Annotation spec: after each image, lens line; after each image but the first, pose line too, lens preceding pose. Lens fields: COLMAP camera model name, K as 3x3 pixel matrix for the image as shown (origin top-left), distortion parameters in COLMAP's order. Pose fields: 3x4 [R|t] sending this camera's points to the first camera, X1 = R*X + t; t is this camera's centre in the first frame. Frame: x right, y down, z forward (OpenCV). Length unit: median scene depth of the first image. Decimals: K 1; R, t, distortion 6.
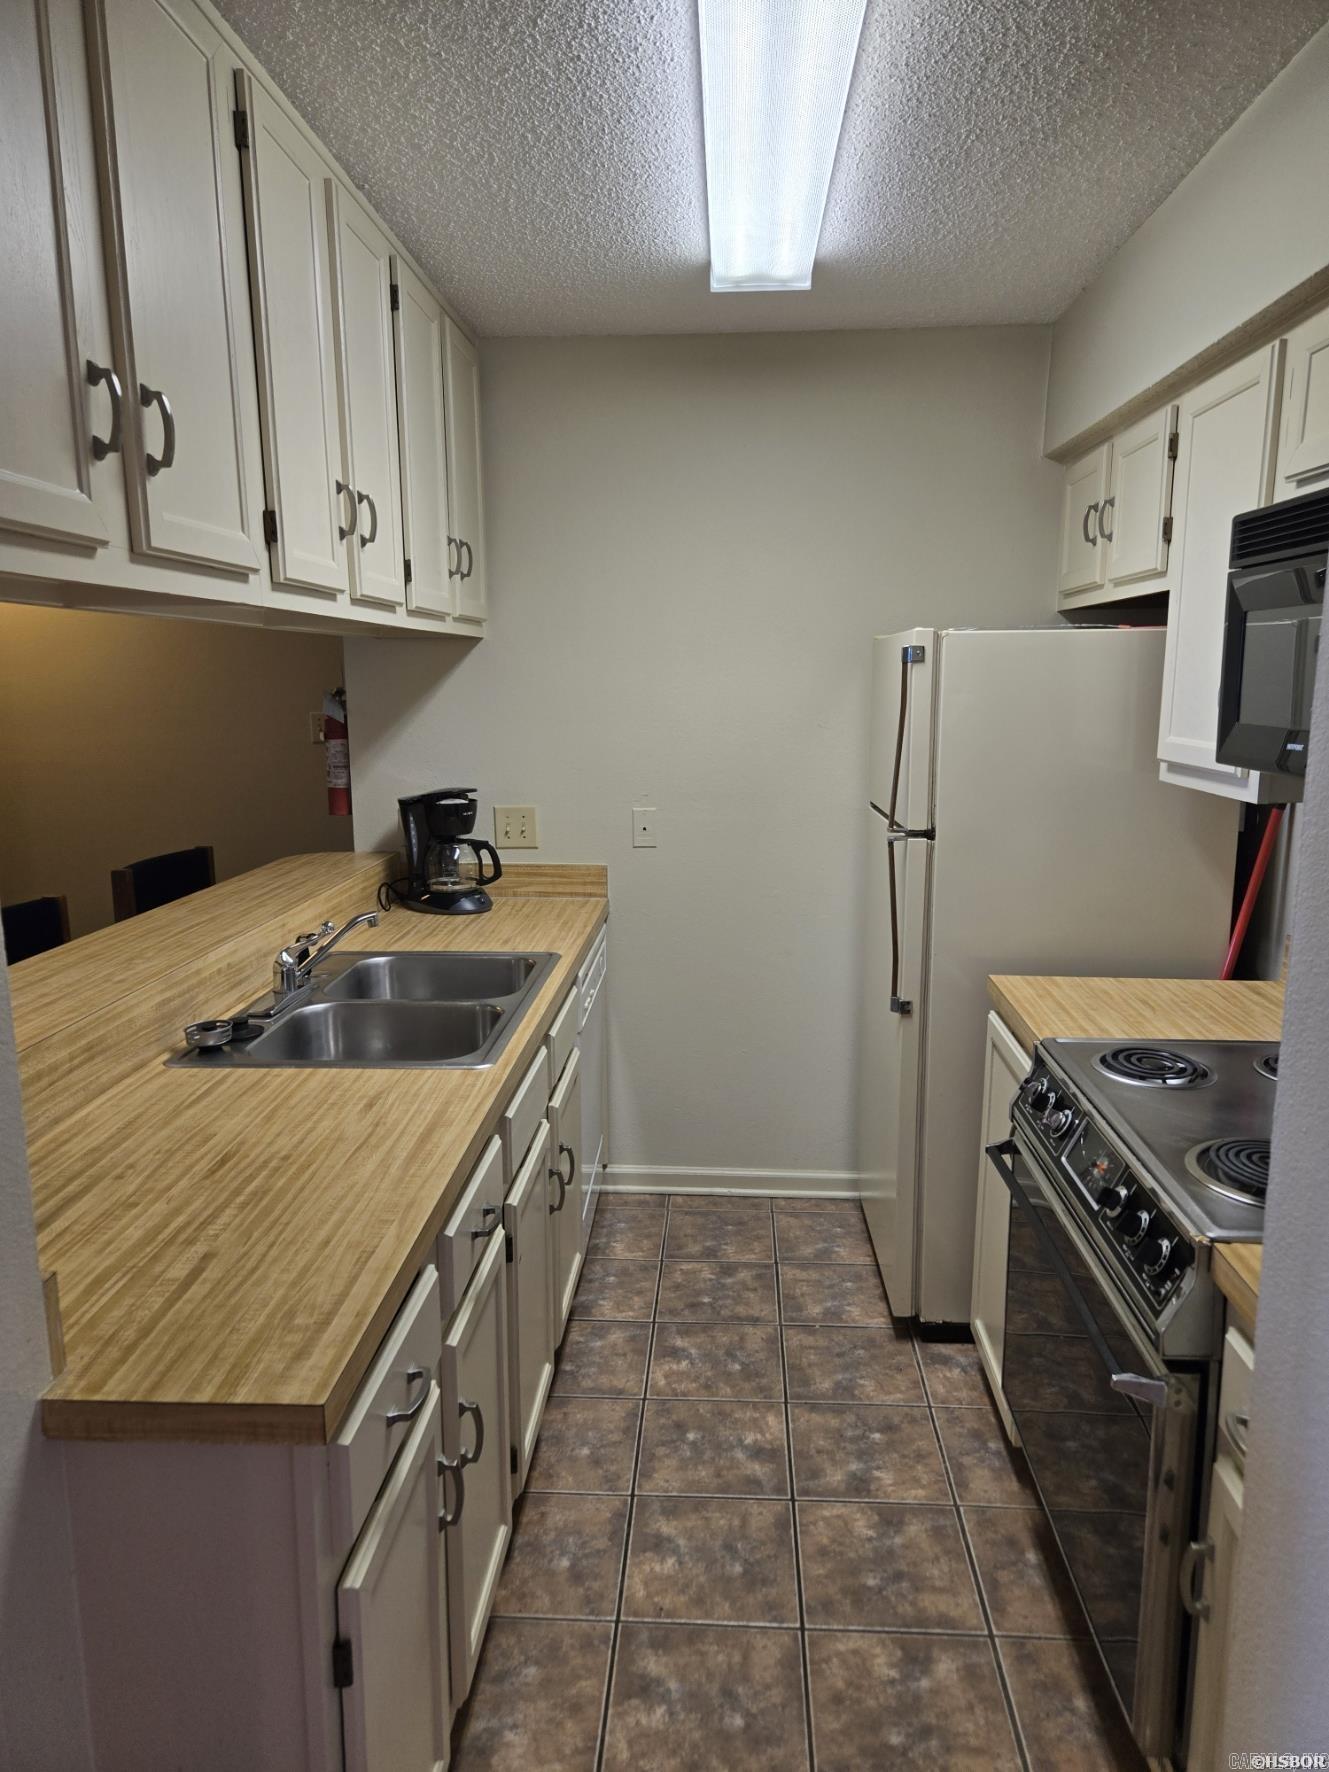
lens RADIAL K [[1195.4, 0, 669.0], [0, 1195.4, 877.8], [0, 0, 1]] dist [0.064404, -0.032312]
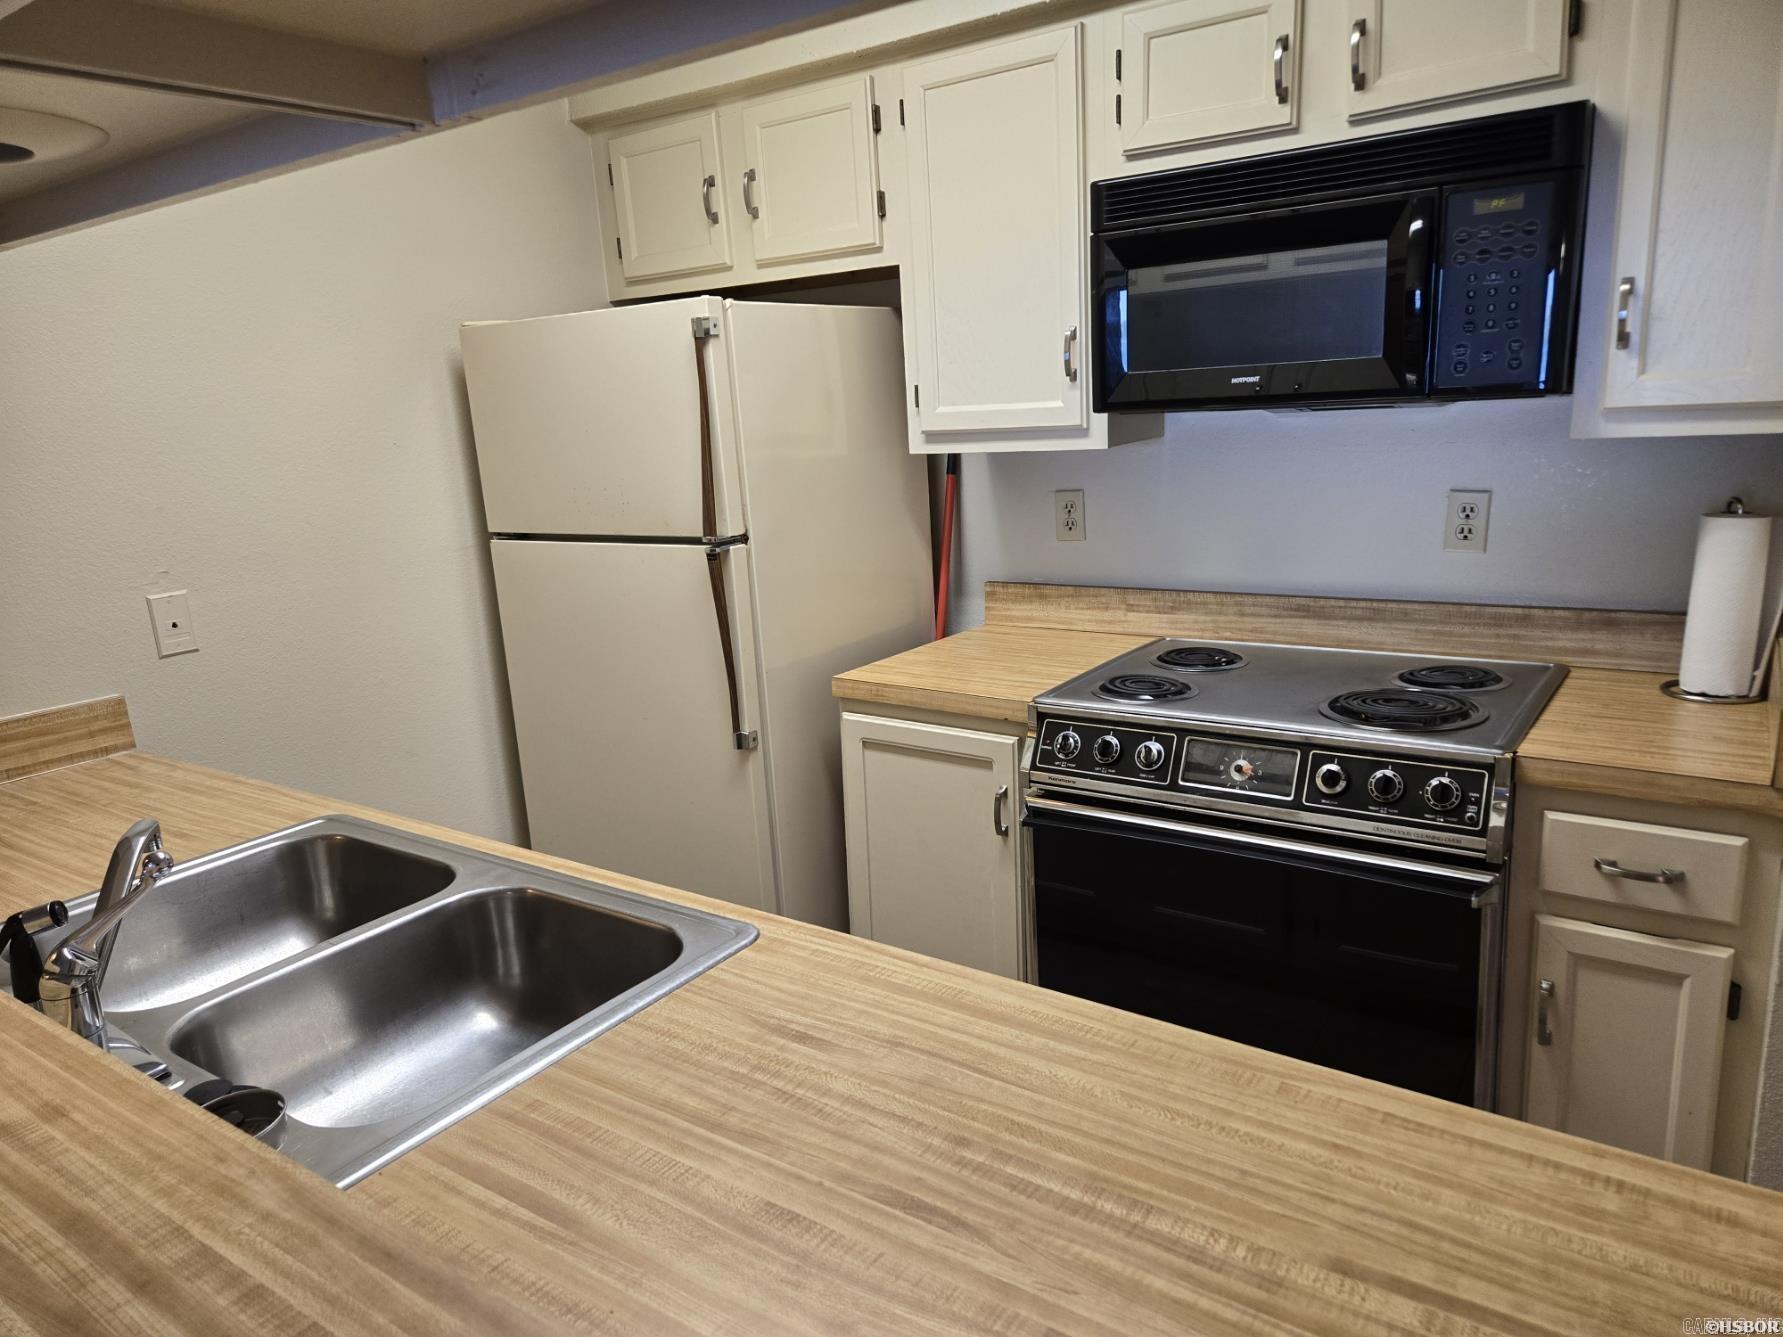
lens RADIAL K [[1202.9, 0, 880.4], [0, 1202.9, 673.5], [0, 0, 1]] dist [0.064404, -0.032312]
pose [[0.529963, -0.218080, 0.819500, -0.682773], [0.196459, 0.971651, 0.131521, -0.053406], [-0.824950, 0.091297, 0.557783, 0.635937]]
